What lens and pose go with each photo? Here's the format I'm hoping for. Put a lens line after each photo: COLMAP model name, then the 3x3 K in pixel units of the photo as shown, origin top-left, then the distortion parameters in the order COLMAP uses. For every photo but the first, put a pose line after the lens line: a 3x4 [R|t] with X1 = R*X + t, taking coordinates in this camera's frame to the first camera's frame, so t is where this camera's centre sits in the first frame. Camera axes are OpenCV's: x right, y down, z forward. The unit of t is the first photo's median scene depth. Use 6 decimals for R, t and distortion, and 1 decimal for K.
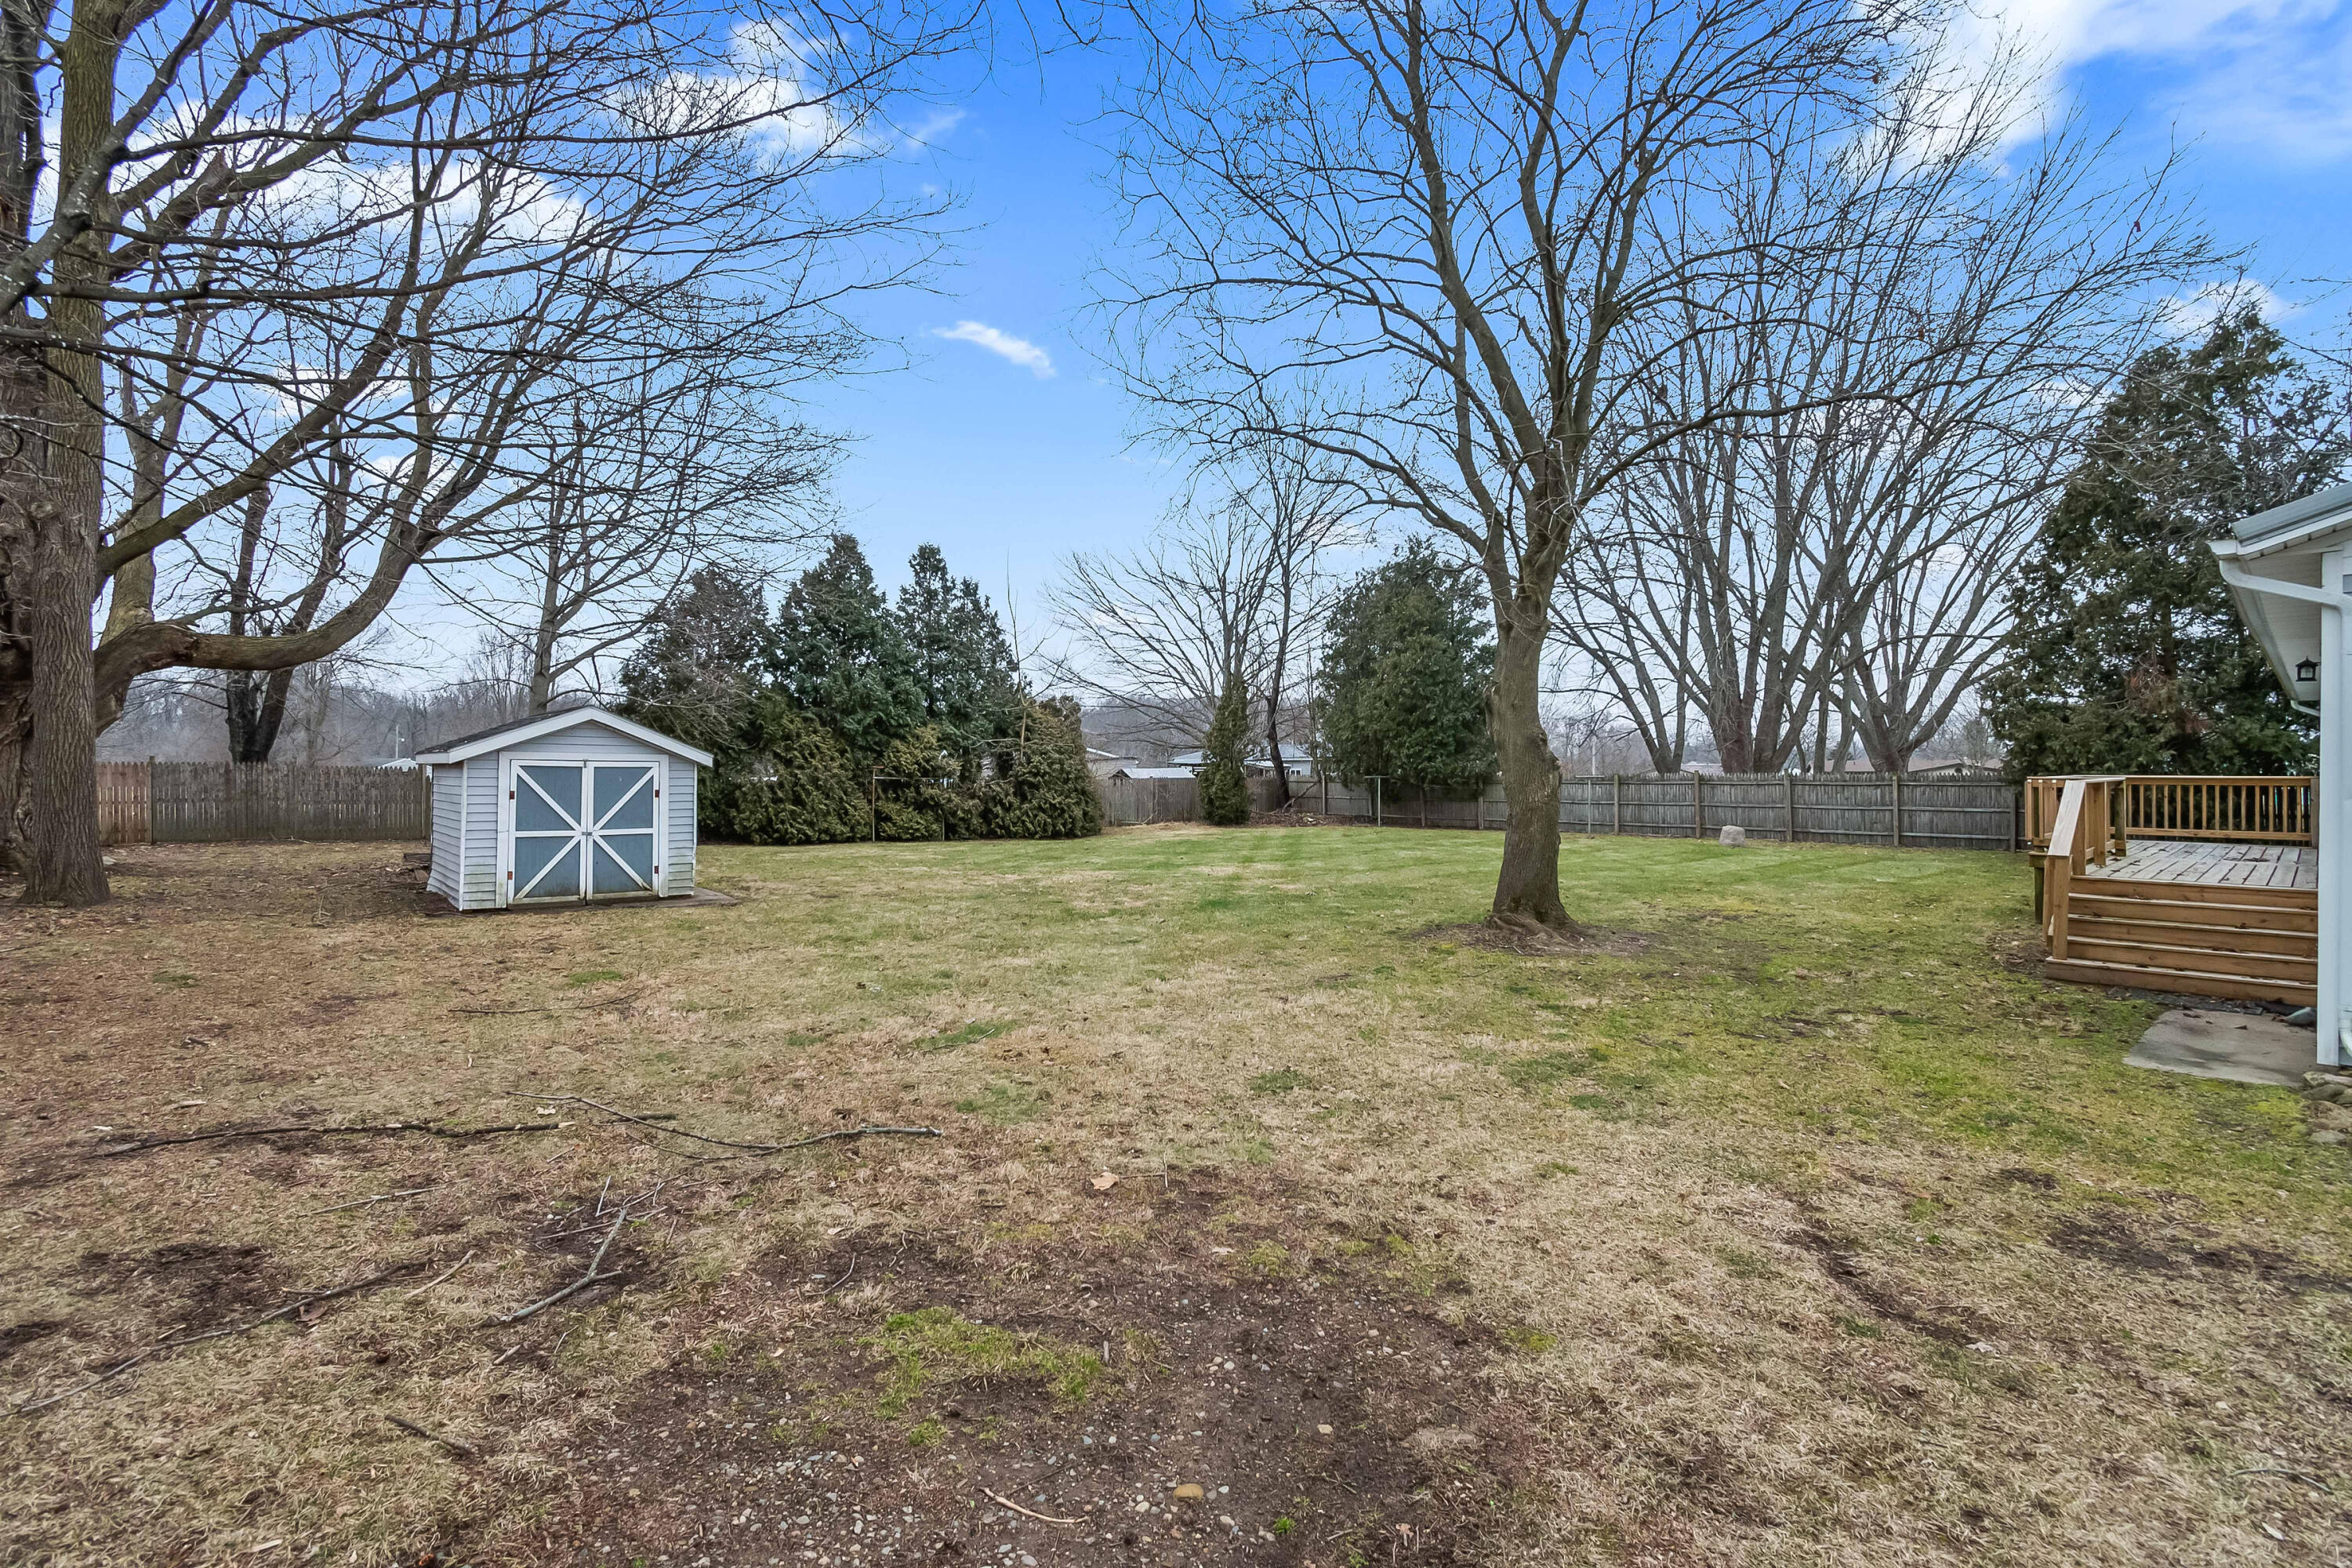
lens RADIAL K [[1041.9, 0, 1179.9], [0, 1041.9, 768.6], [0, 0, 1]] dist [0.016575, -0.009274]
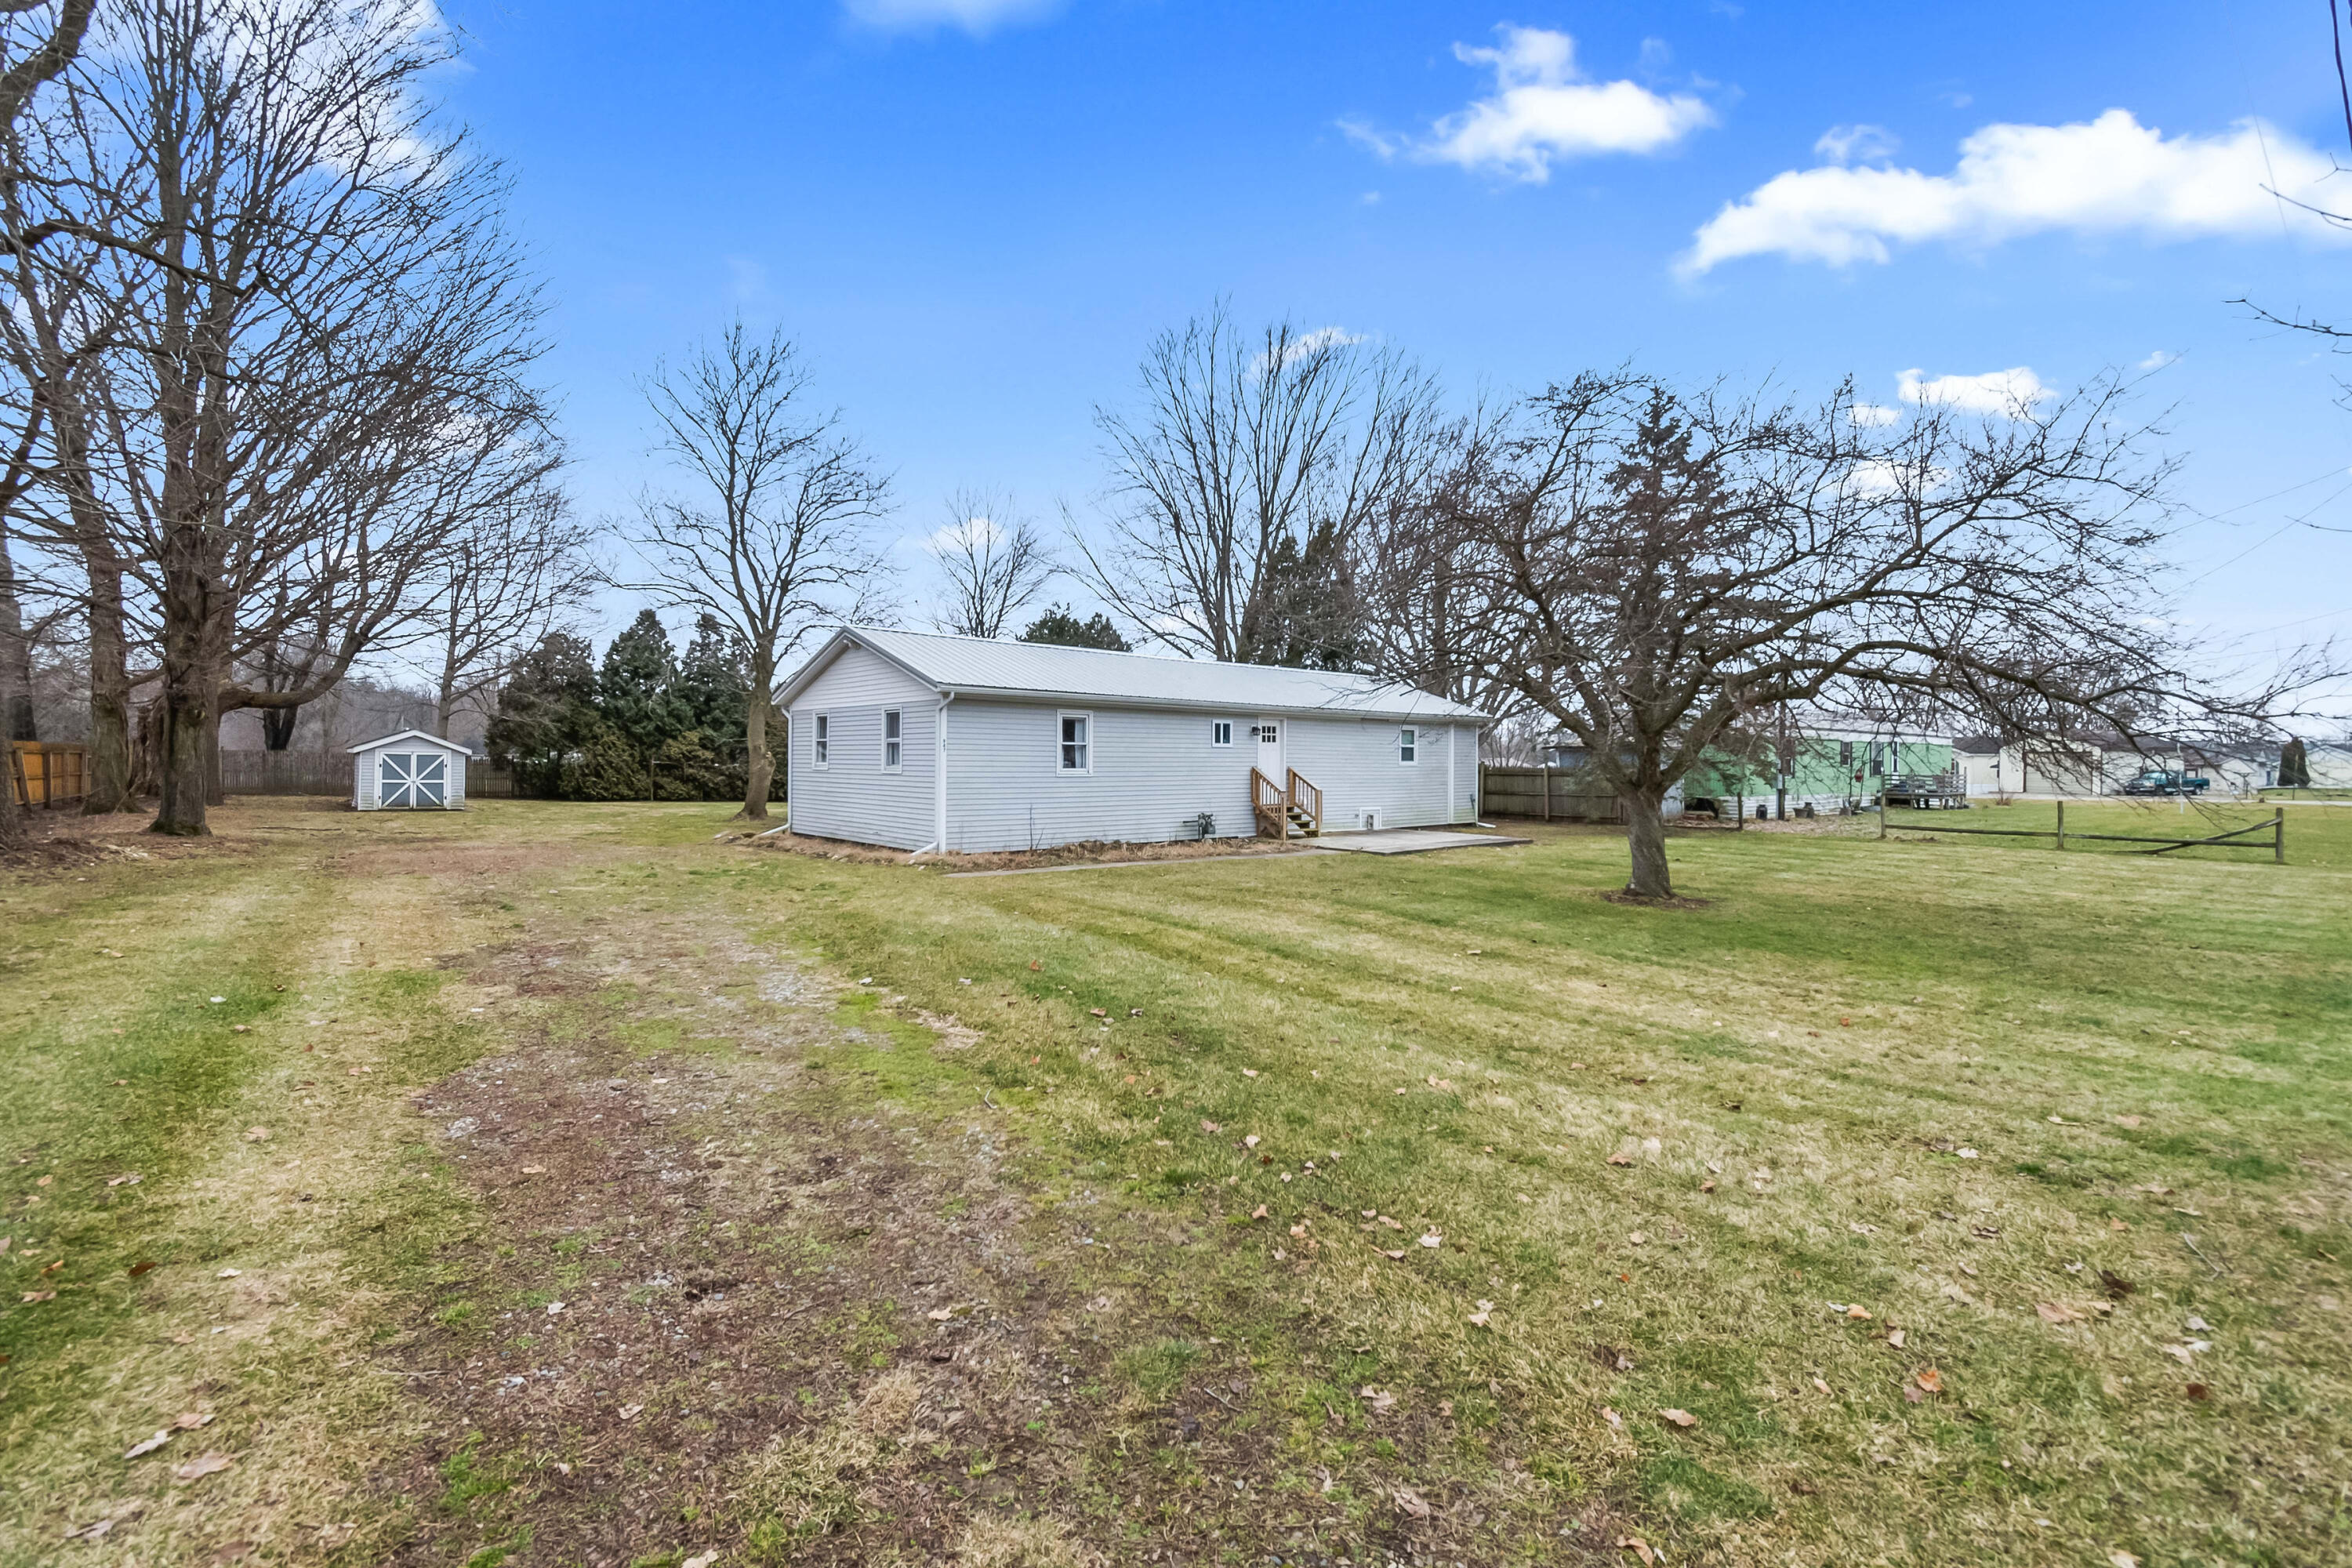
lens RADIAL K [[1041.9, 0, 1179.9], [0, 1041.9, 768.6], [0, 0, 1]] dist [0.016575, -0.009274]
pose [[0.999884, 0.007971, -0.012961, 0.599850], [-0.007859, 0.999932, 0.008669, -0.001896], [0.013030, -0.008566, 0.999878, -0.680826]]
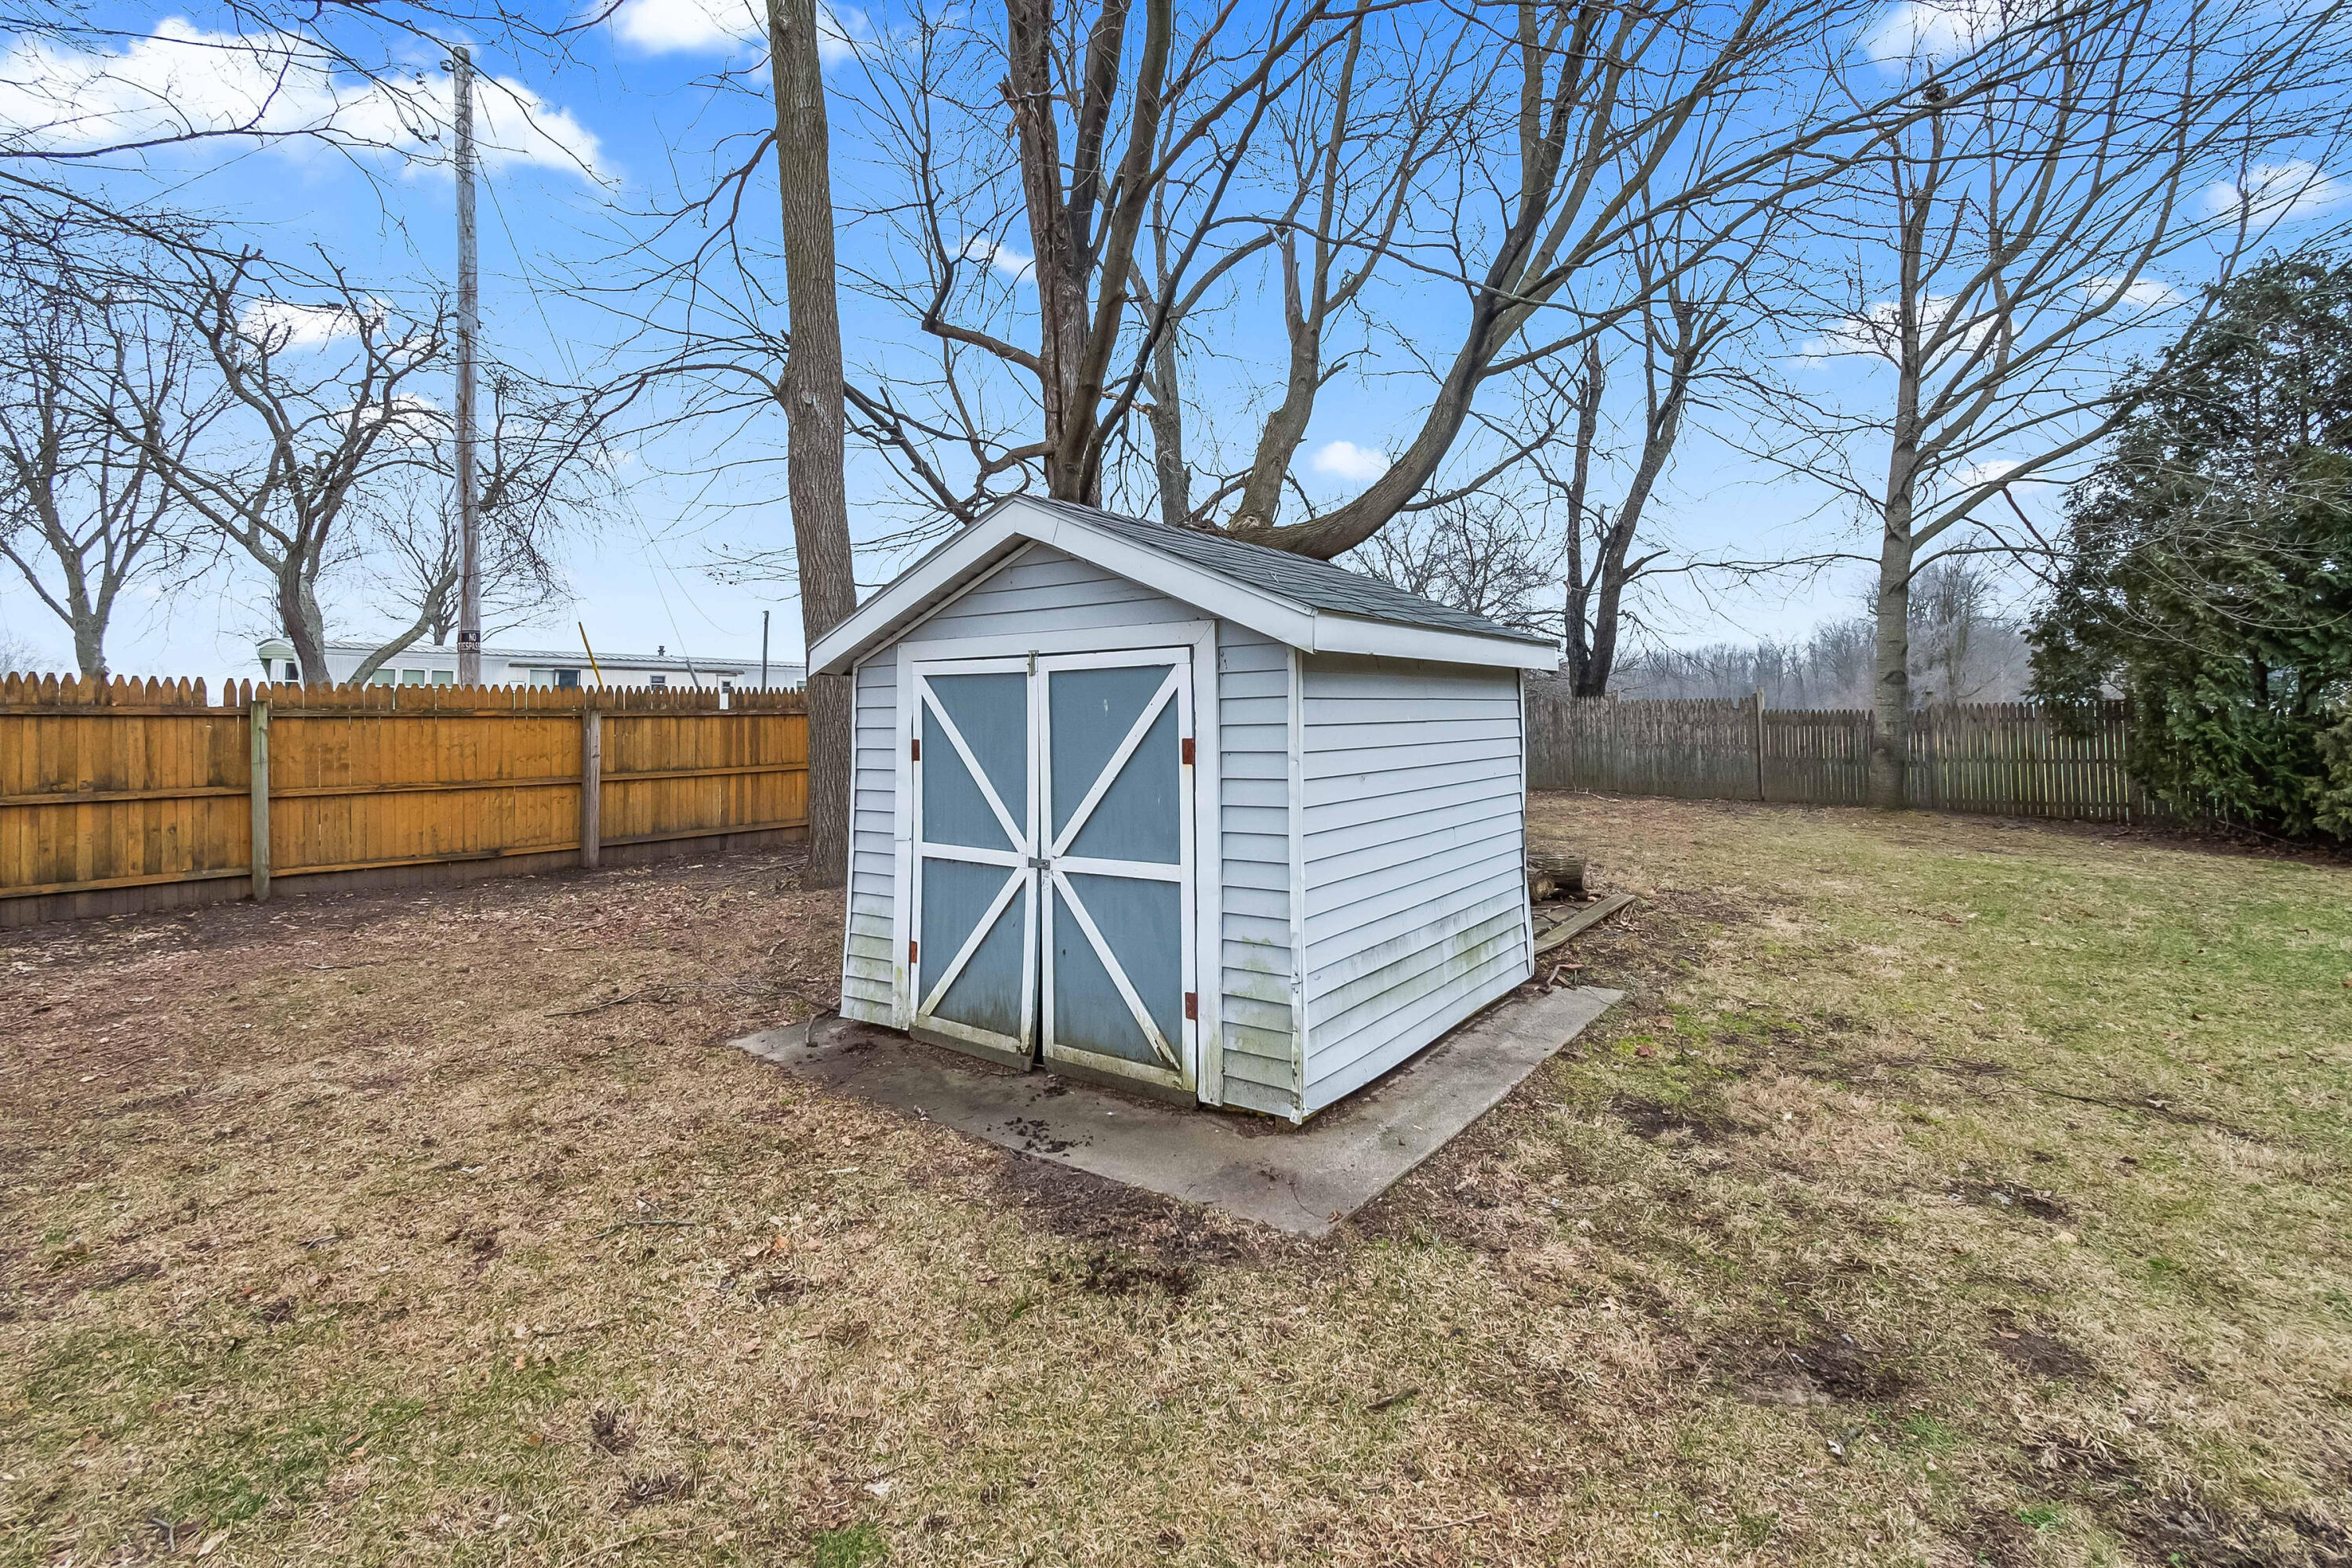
lens RADIAL K [[1064.5, 0, 1183.1], [0, 1064.5, 700.7], [0, 0, 1]] dist [0.002337, 0.000464]
pose [[0.208300, -0.025376, -0.977736, -0.100156], [0.021252, 0.999545, -0.021415, 0.007877], [0.977834, -0.016318, 0.208745, 0.465723]]
